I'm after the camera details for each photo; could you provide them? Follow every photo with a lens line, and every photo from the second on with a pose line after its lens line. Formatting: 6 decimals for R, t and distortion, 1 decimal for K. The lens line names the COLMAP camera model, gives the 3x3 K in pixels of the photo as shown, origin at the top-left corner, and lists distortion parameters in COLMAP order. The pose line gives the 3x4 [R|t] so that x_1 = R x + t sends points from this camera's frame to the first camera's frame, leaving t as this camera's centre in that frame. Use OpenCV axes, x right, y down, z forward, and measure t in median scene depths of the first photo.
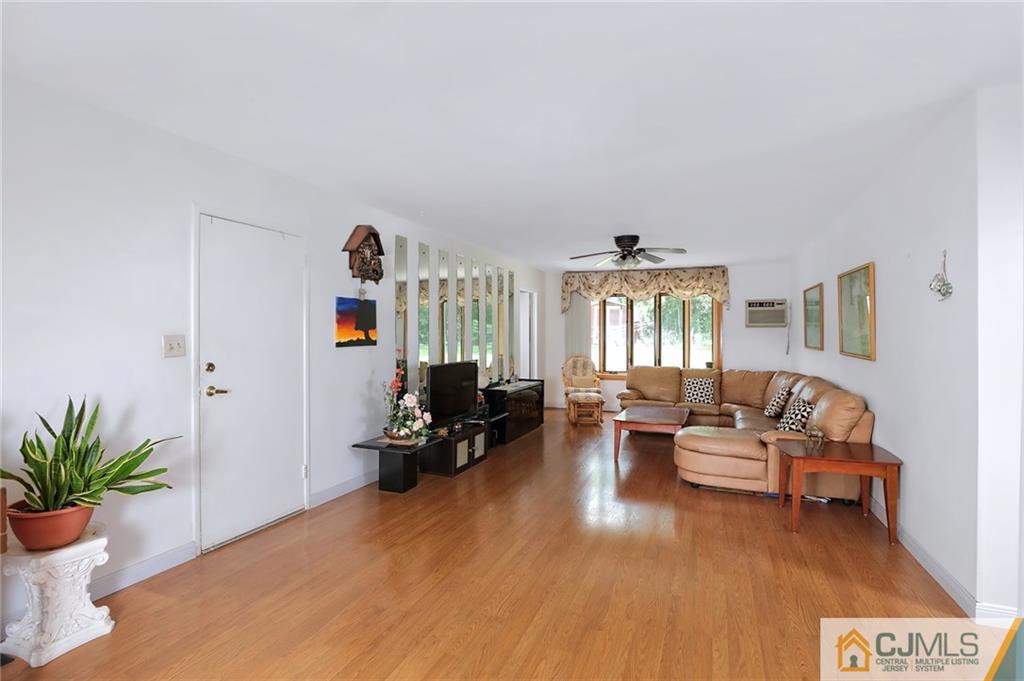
lens RADIAL K [[488.0, 0, 512.0], [0, 488.0, 340.5], [0, 0, 1]] dist [0.001665, 0.000105]
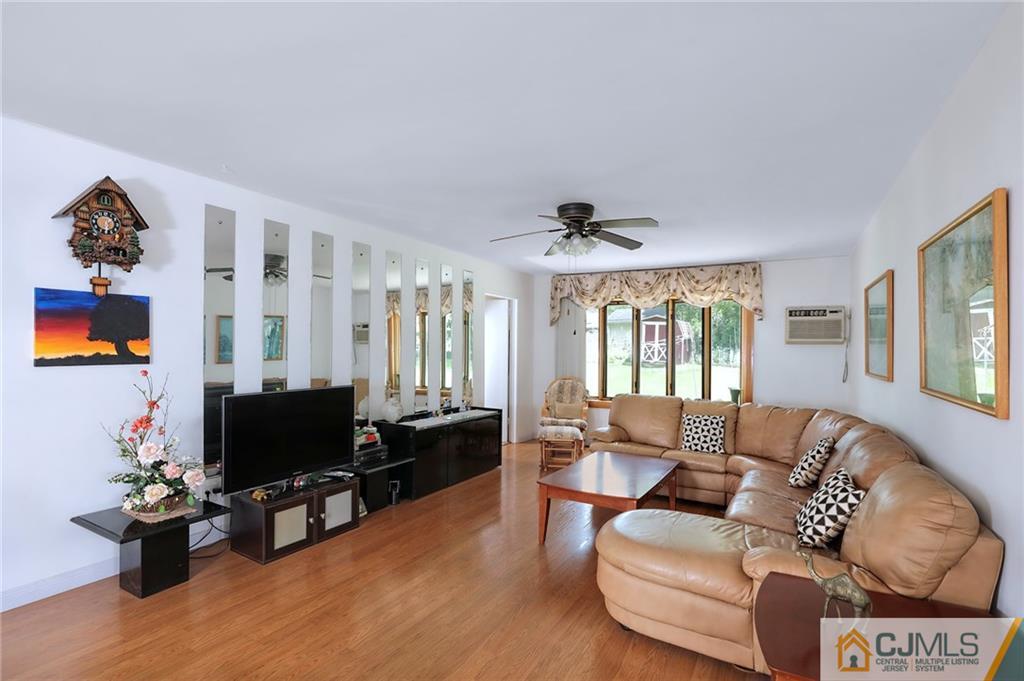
lens RADIAL K [[462.9, 0, 510.2], [0, 462.9, 356.3], [0, 0, 1]] dist [-0.021906, 0.000533]
pose [[0.988588, 0.011819, -0.150181, 0.225405], [-0.011871, 0.999929, 0.000551, -0.004850], [0.150177, 0.001238, 0.988658, 0.328728]]
